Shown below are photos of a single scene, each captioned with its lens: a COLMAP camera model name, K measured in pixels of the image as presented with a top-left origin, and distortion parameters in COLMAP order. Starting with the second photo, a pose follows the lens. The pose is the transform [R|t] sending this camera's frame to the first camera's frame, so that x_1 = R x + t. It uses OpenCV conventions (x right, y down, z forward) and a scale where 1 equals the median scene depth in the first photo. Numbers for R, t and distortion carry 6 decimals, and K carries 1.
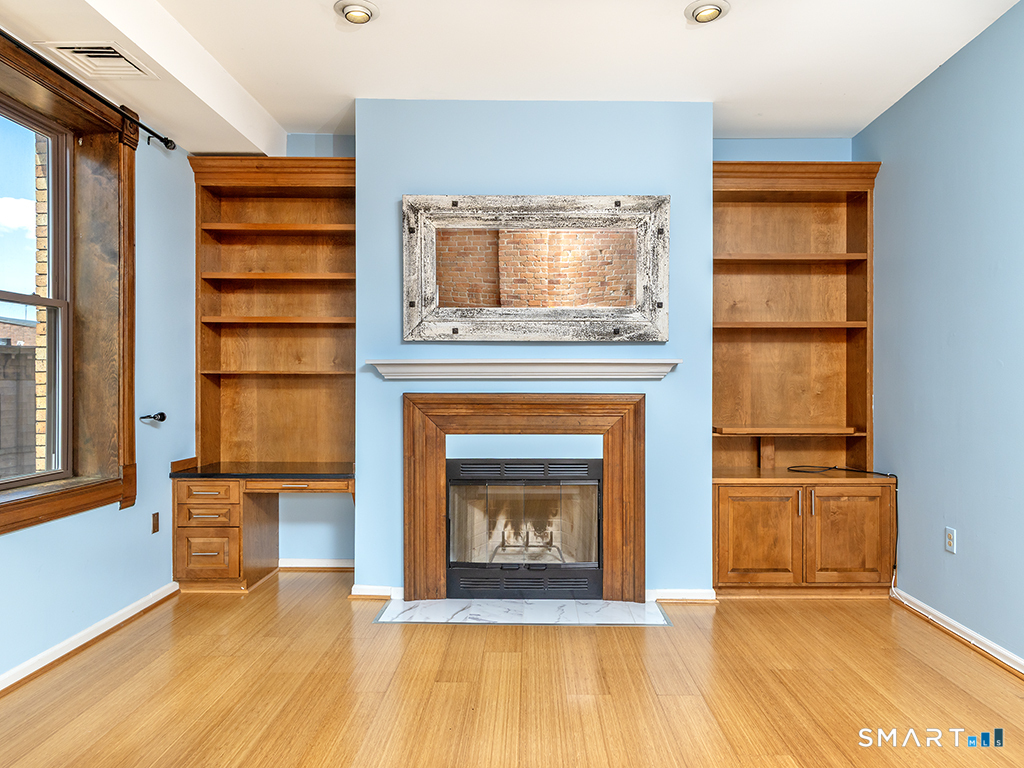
lens RADIAL K [[704.5, 0, 517.4], [0, 704.5, 386.6], [0, 0, 1]] dist [0.006380, 0.002872]
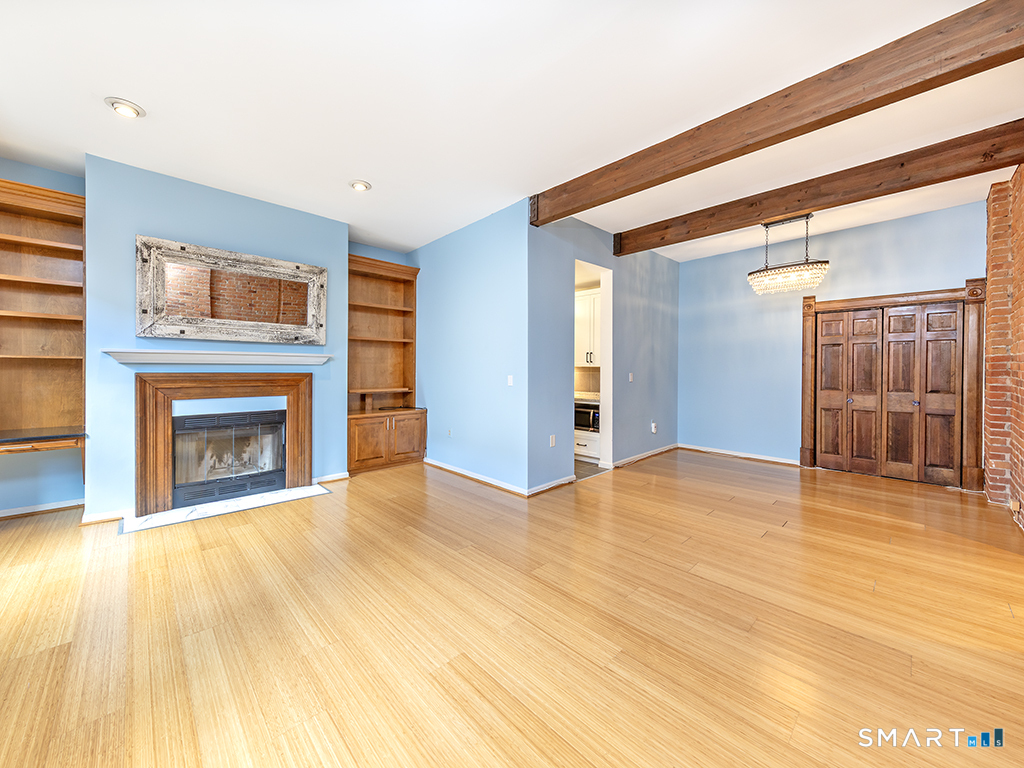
lens RADIAL K [[394.1, 0, 510.5], [0, 394.1, 374.6], [0, 0, 1]] dist [-0.001059, 0.000123]
pose [[0.709538, -0.005886, 0.704643, -0.180100], [-0.007832, 0.999837, 0.016239, -0.005956], [-0.704624, -0.017041, 0.709376, -0.100795]]
